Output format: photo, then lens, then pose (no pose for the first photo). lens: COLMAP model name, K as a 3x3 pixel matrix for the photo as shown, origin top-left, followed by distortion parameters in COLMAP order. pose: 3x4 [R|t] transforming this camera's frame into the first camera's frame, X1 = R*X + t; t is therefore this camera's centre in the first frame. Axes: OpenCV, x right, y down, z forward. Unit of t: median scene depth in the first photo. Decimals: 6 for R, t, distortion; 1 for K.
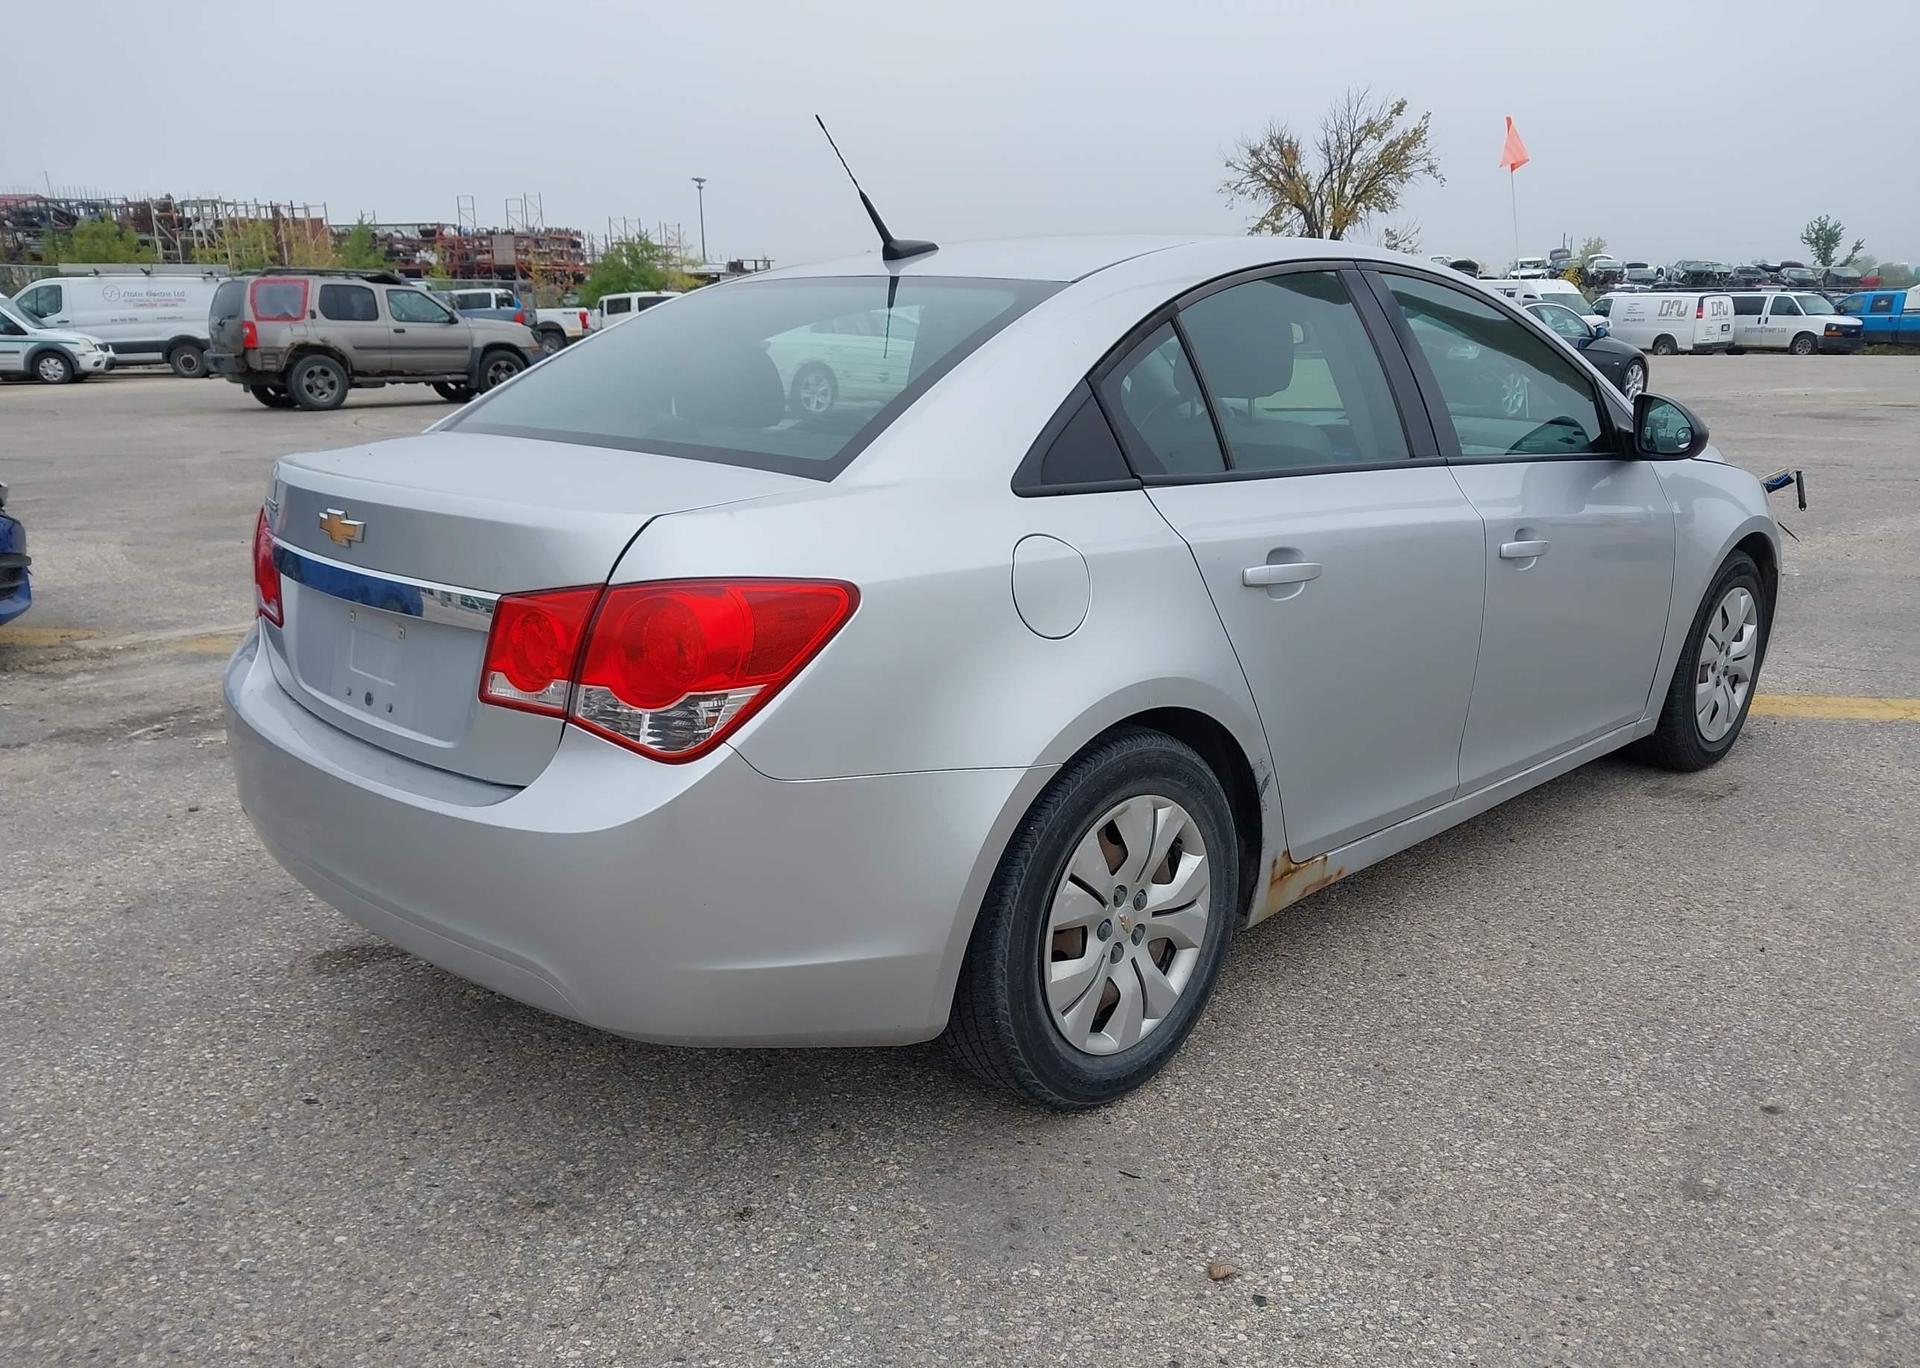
lens RADIAL K [[1523.0, 0, 960.0], [0, 1523.0, 684.0], [0, 0, 1]] dist [0.008035, 0.003547]
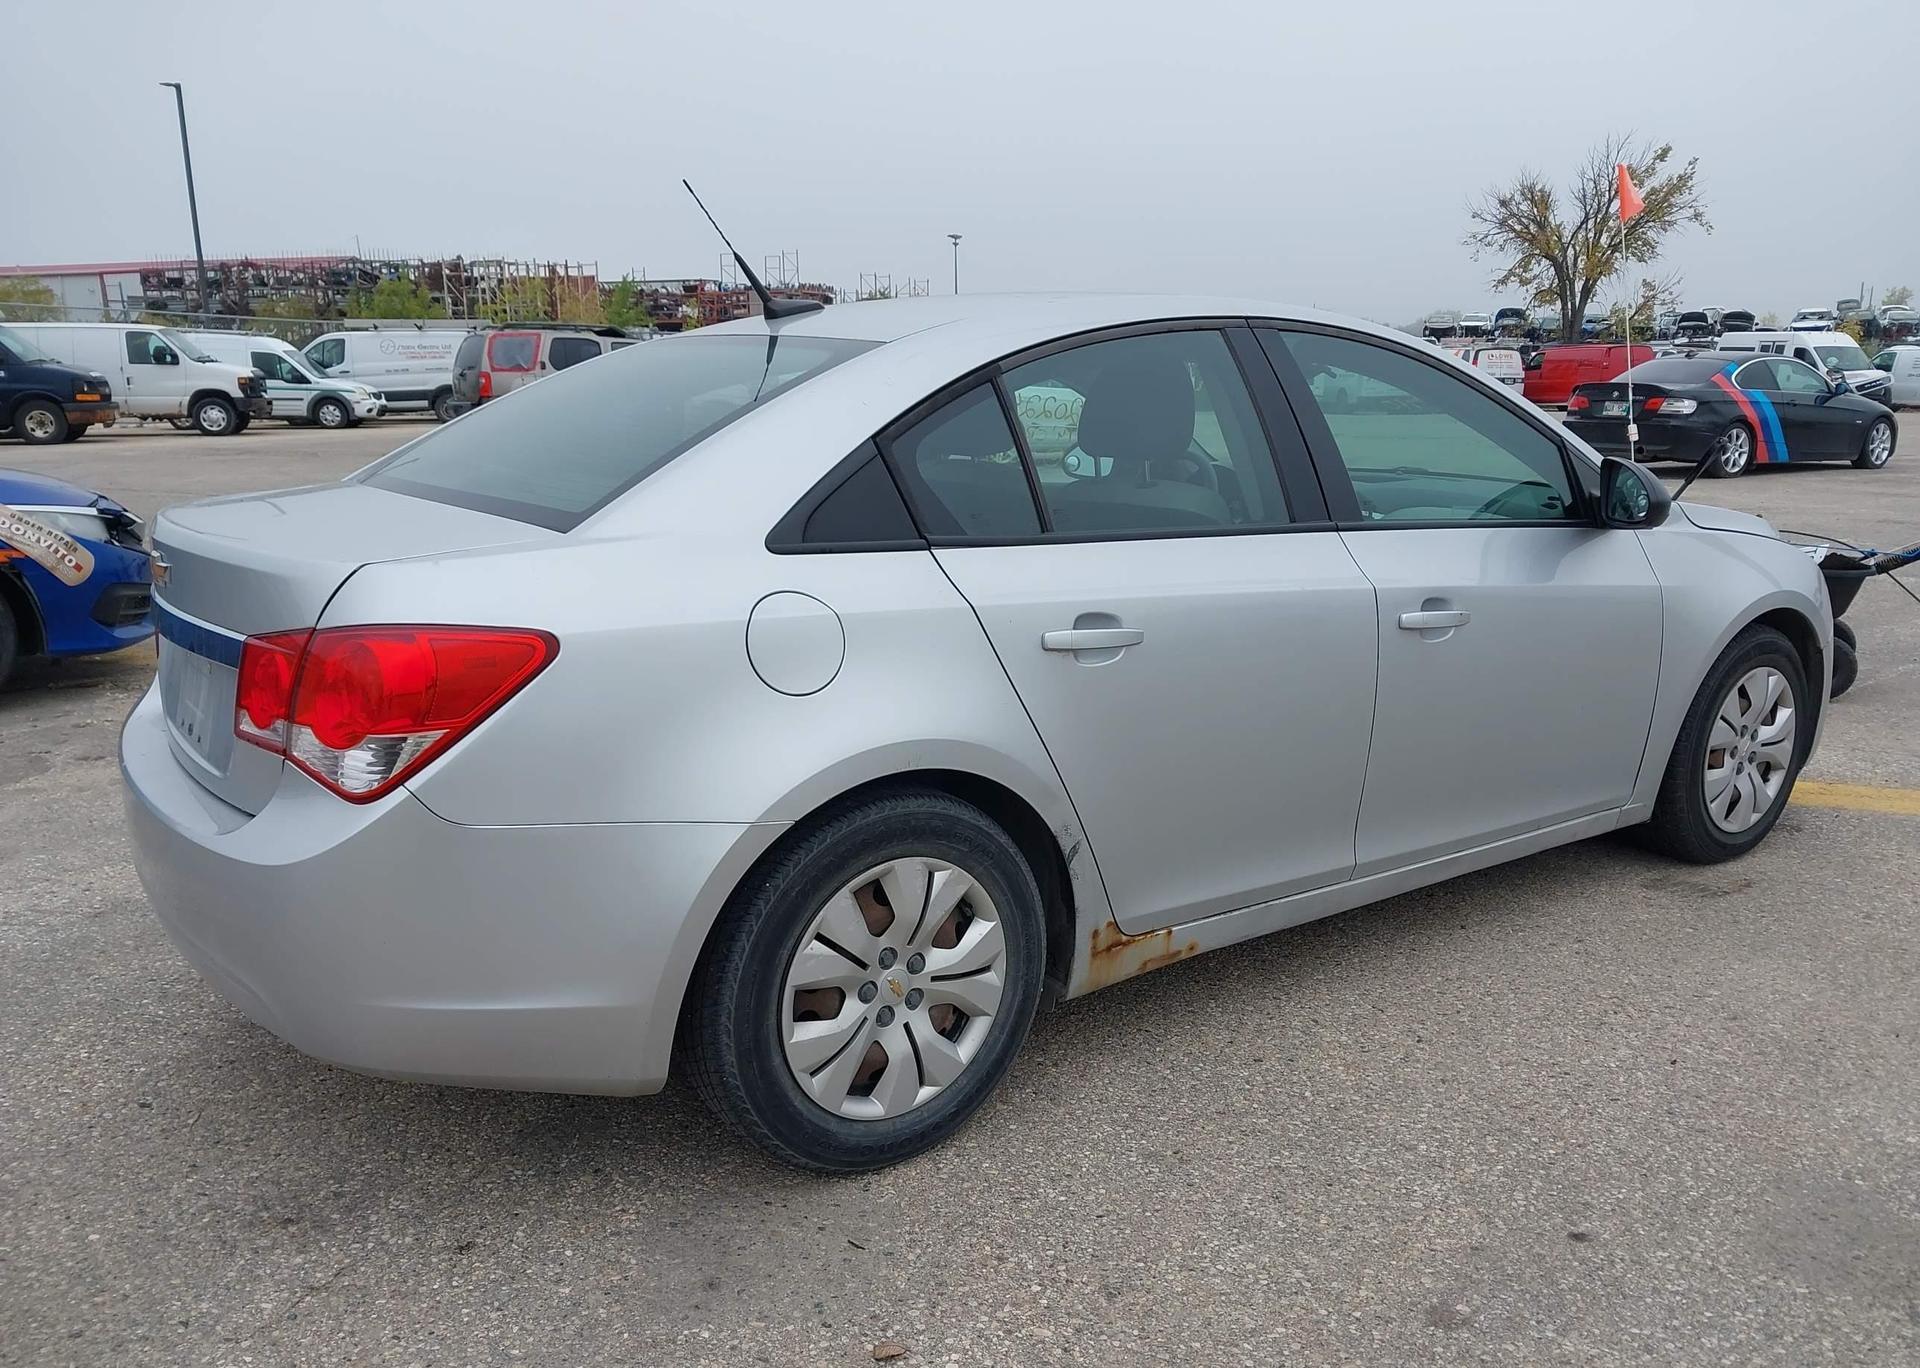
lens RADIAL K [[1516.2, 0, 960.0], [0, 1516.2, 684.0], [0, 0, 1]] dist [0.013352, -0.007540]
pose [[0.987455, 0.035375, -0.153889, 0.035602], [-0.040222, 0.998784, -0.028499, -0.001516], [0.152694, 0.034331, 0.987677, 0.003510]]
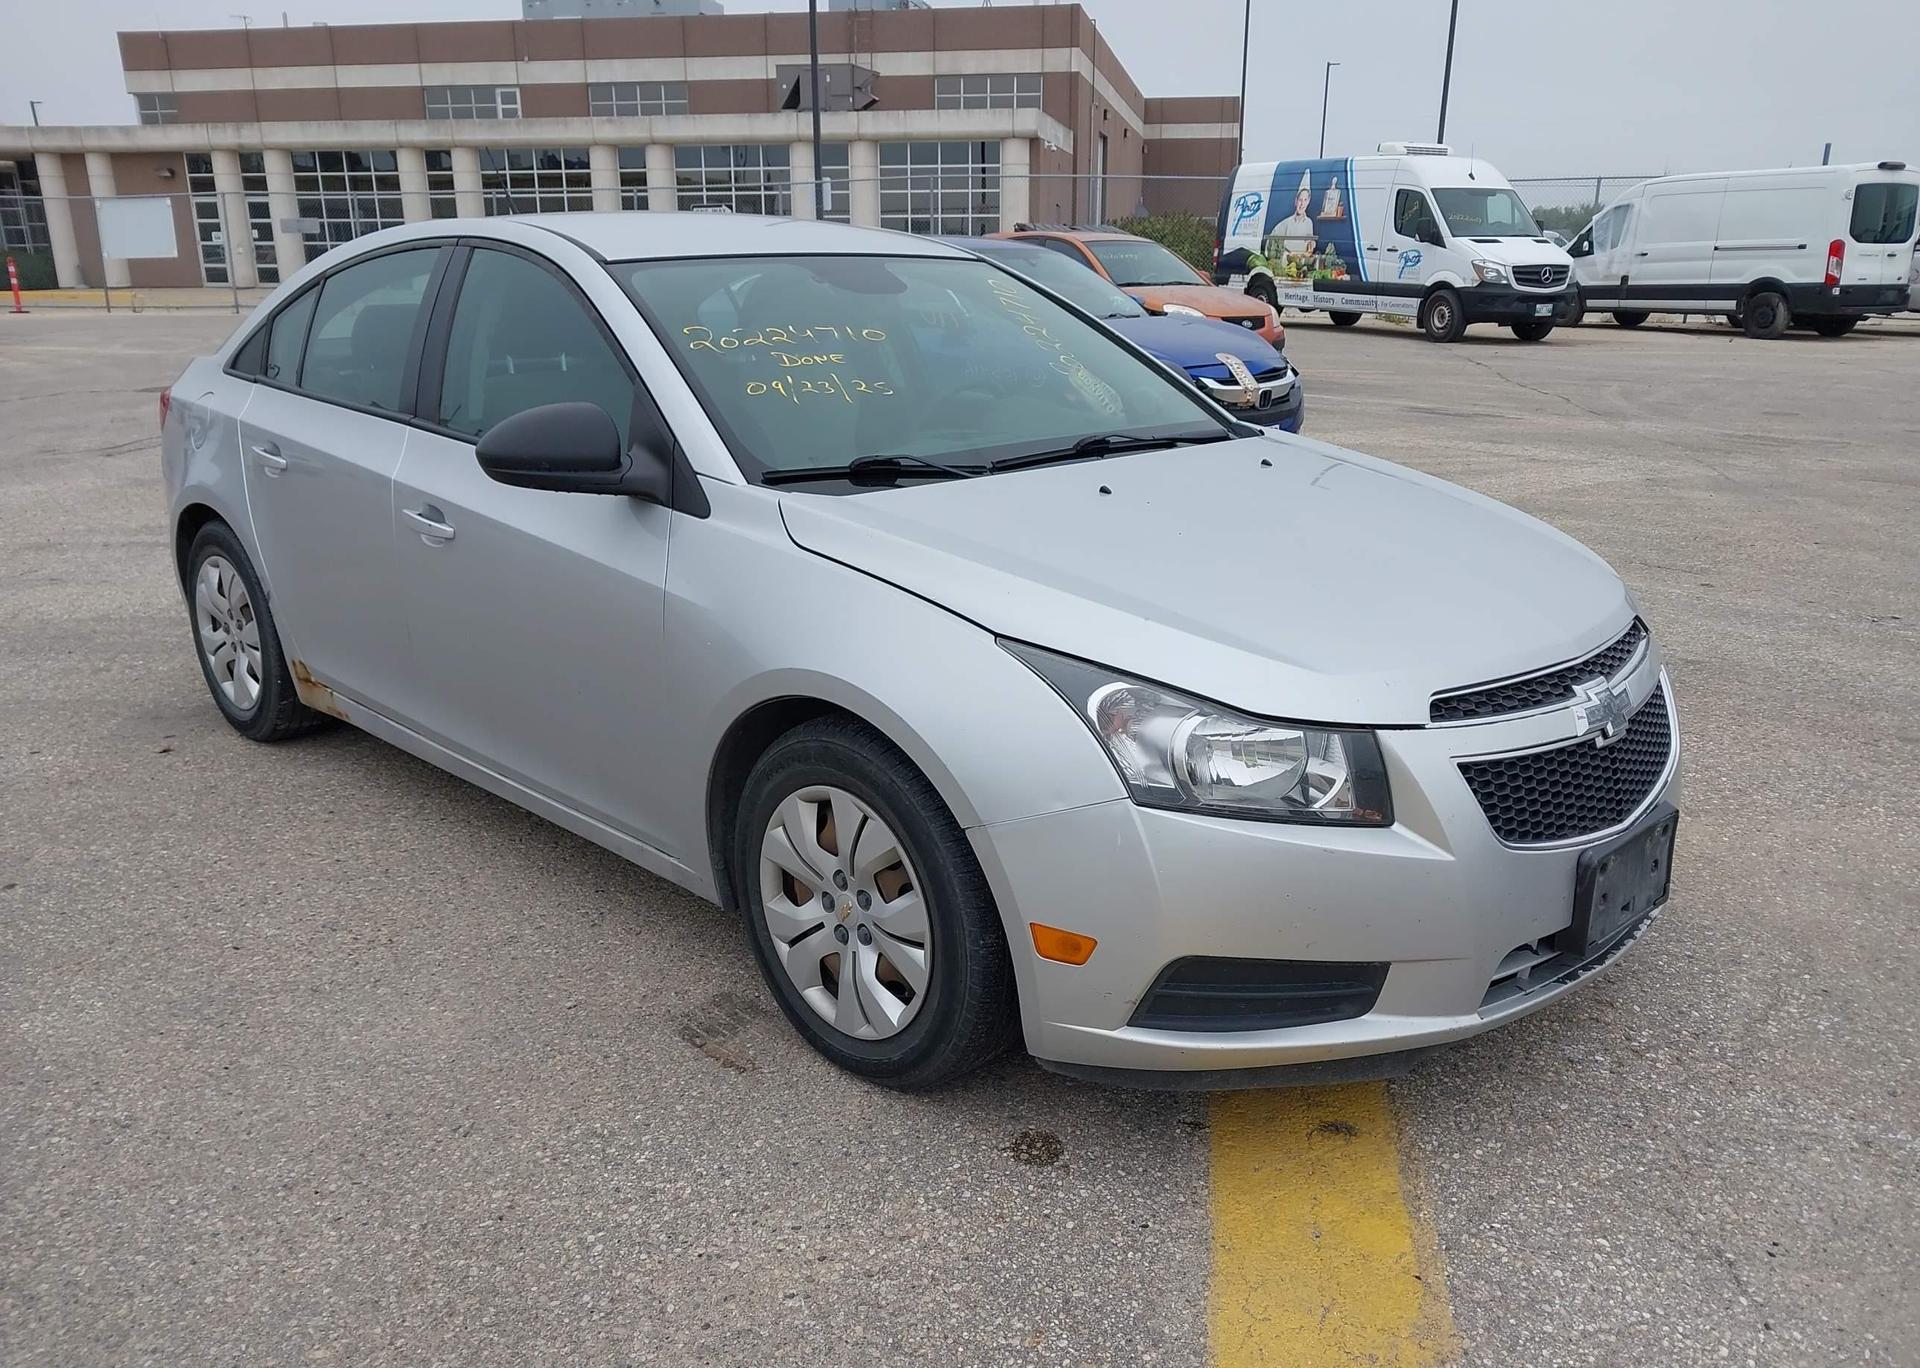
lens RADIAL K [[1539.2, 0, 960.0], [0, 1539.2, 684.0], [0, 0, 1]] dist [-0.018184, 0.046276]
pose [[0.006195, 0.278934, -0.960290, 0.212762], [-0.240367, 0.932569, 0.269331, -0.053654], [0.970662, 0.229154, 0.072824, 0.199174]]
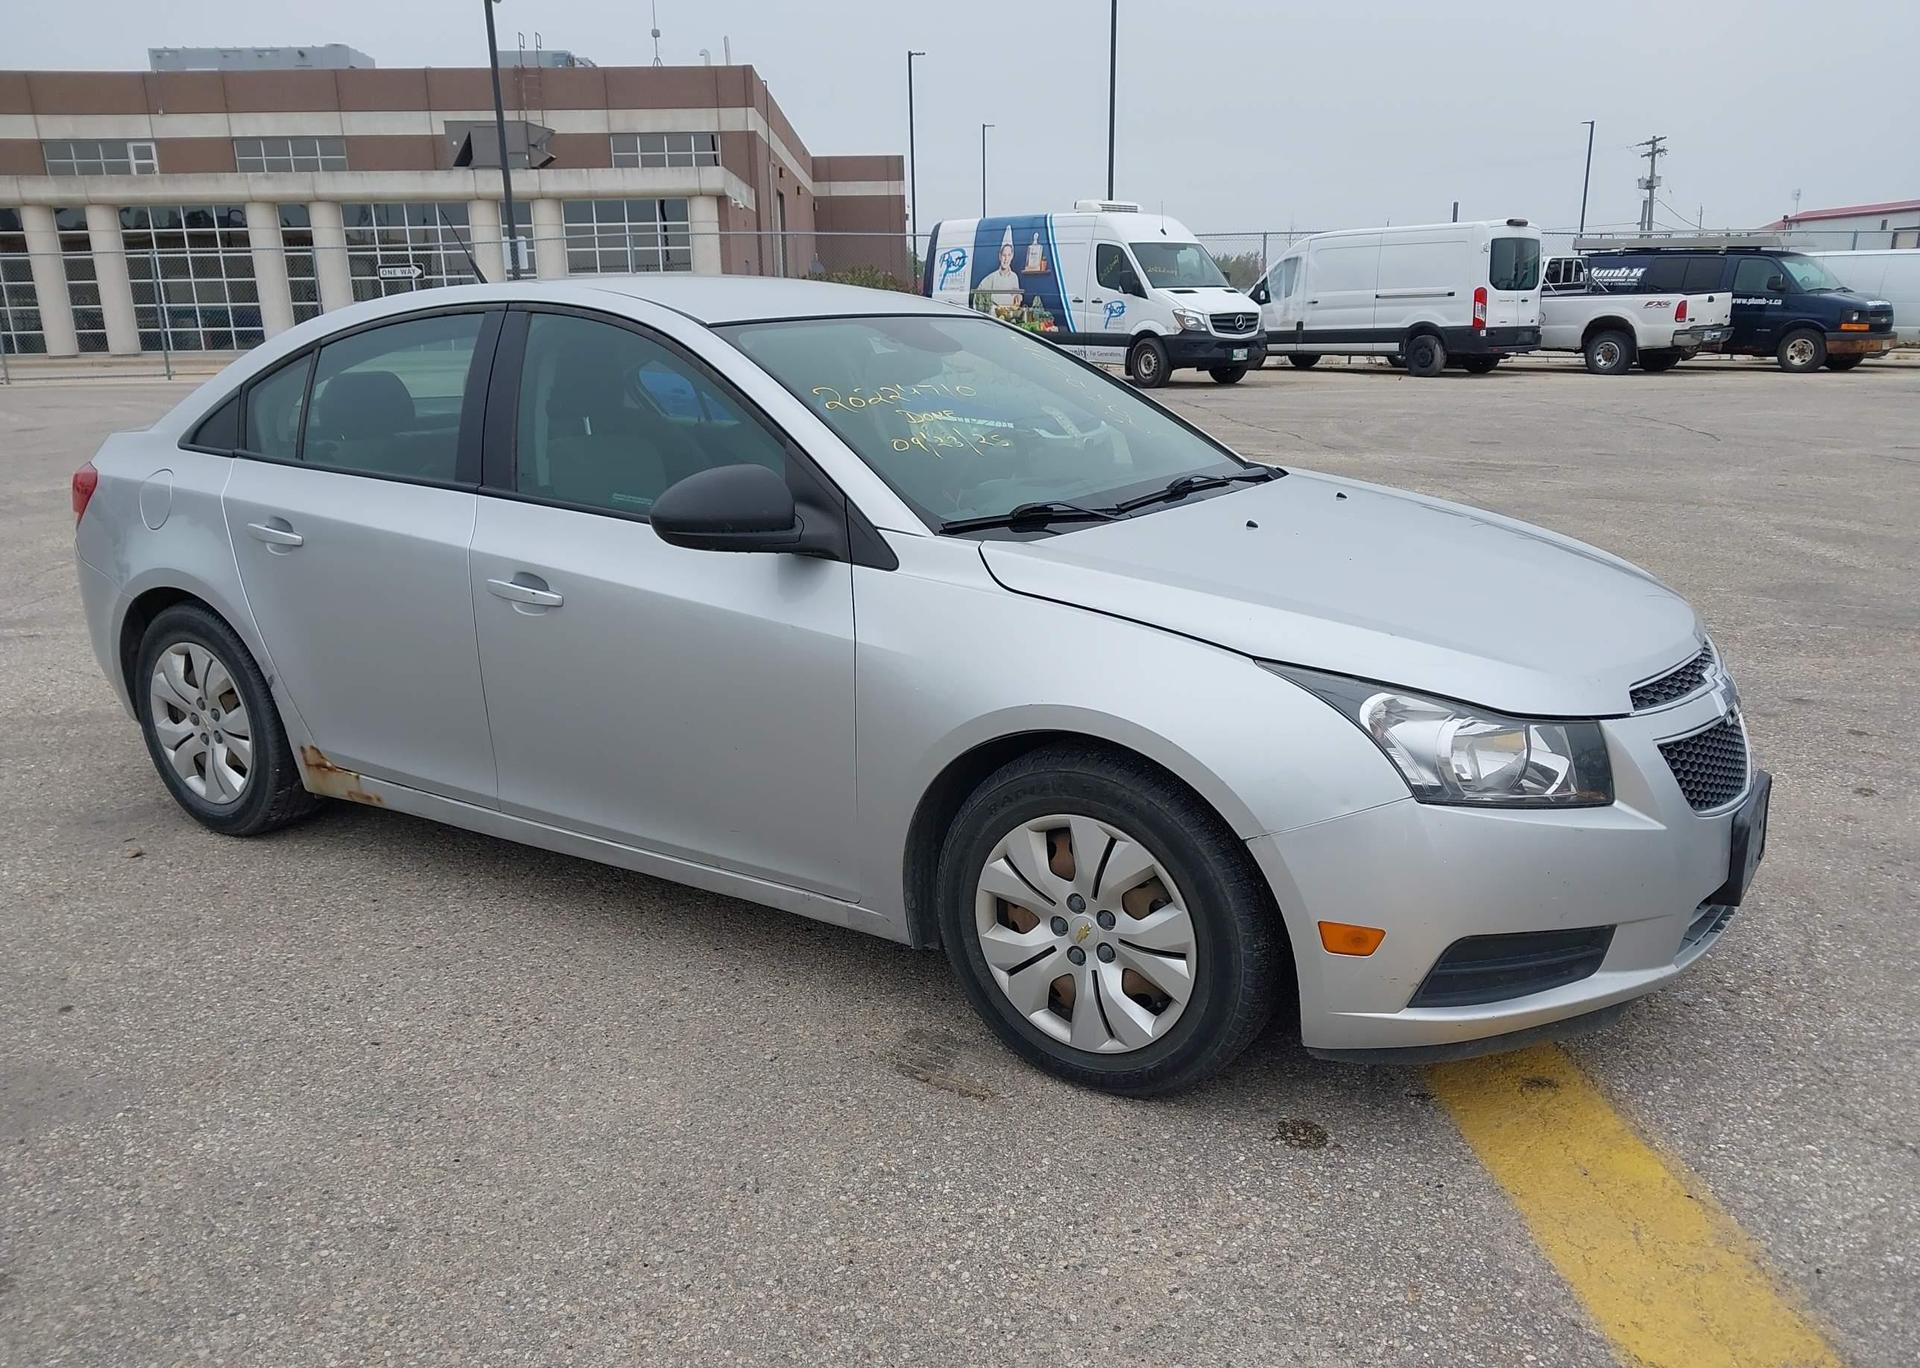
lens RADIAL K [[1530.5, 0, 960.0], [0, 1530.5, 684.0], [0, 0, 1]] dist [0.004650, -0.000101]
pose [[0.216981, 0.240365, -0.946120, 0.214250], [-0.222707, 0.955840, 0.191759, -0.043881], [0.950432, 0.169100, 0.260930, 0.156845]]
